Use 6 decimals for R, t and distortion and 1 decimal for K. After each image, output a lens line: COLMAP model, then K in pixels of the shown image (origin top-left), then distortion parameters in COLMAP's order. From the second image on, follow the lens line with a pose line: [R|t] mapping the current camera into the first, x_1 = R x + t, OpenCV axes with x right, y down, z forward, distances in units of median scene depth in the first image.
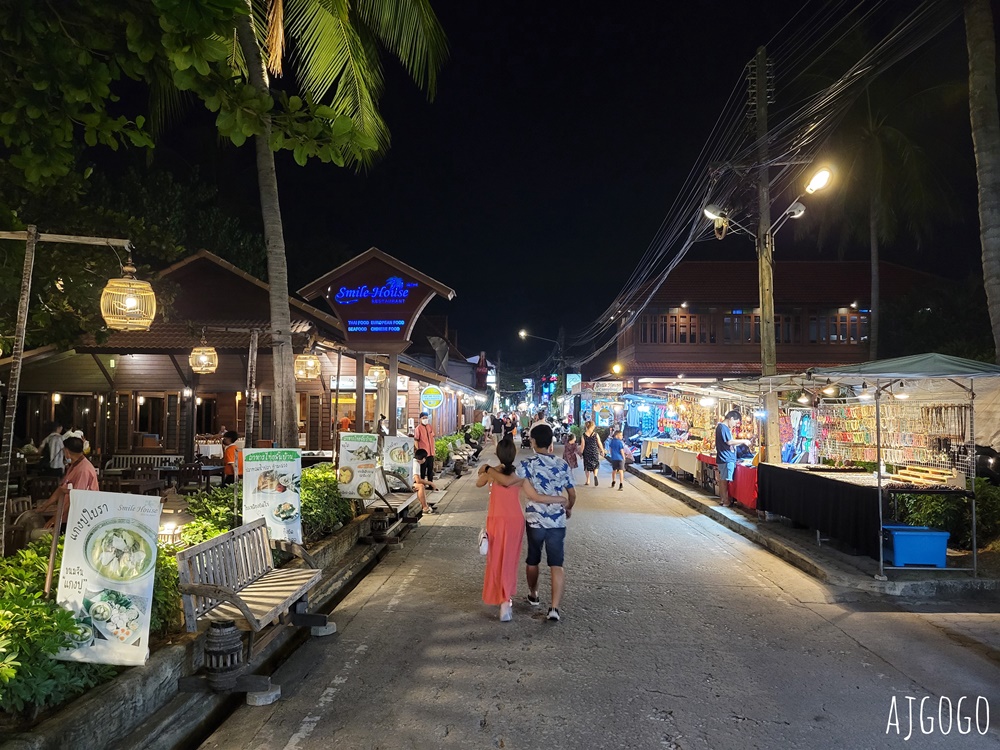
lens RADIAL K [[756.6, 0, 501.8], [0, 756.6, 374.0], [0, 0, 1]] dist [0.012822, 0.001845]
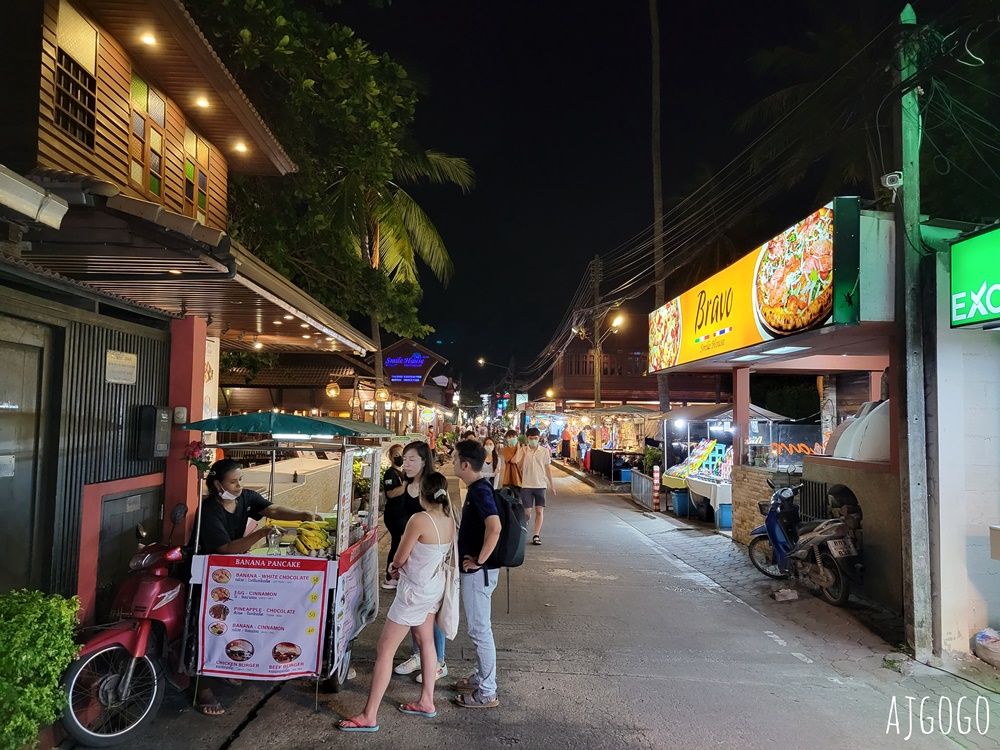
lens RADIAL K [[756.6, 0, 499.2], [0, 756.6, 377.1], [0, 0, 1]] dist [0.012822, 0.001845]
pose [[0.998457, 0.011399, 0.054344, -0.013577], [-0.010734, 0.999864, -0.012509, -0.016967], [-0.054479, 0.011906, 0.998444, -0.334434]]
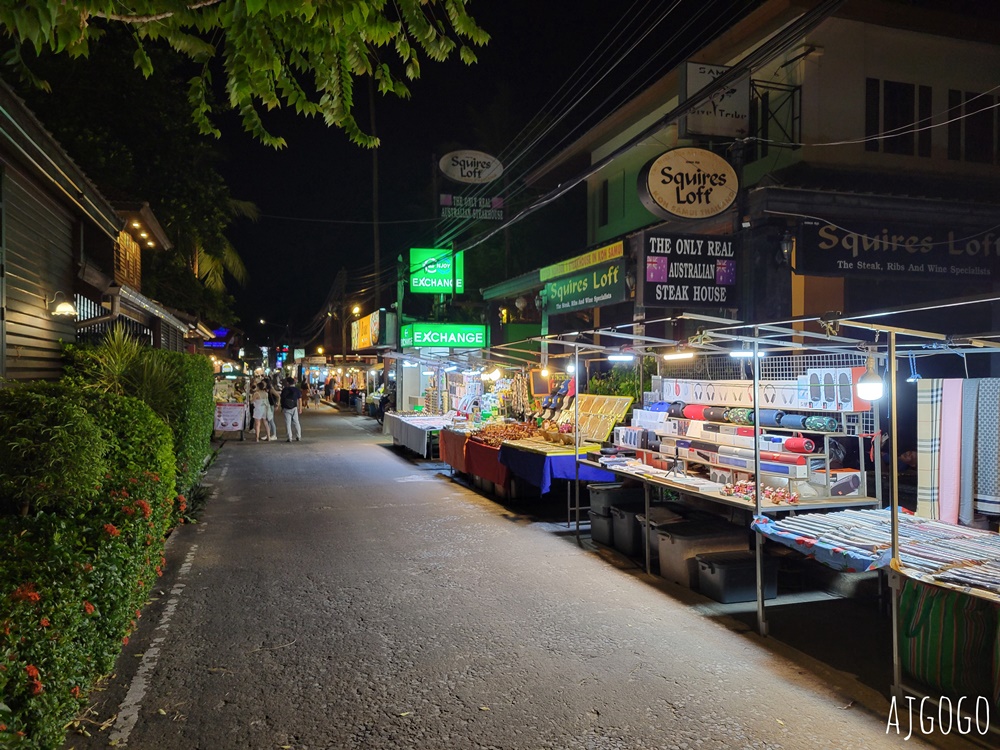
lens RADIAL K [[756.6, 0, 504.5], [0, 756.6, 378.9], [0, 0, 1]] dist [0.012822, 0.001845]
pose [[0.940941, -0.010238, 0.338414, -0.039428], [-0.008496, 0.998514, 0.053832, -0.035788], [-0.338463, -0.053528, 0.939456, -0.739942]]
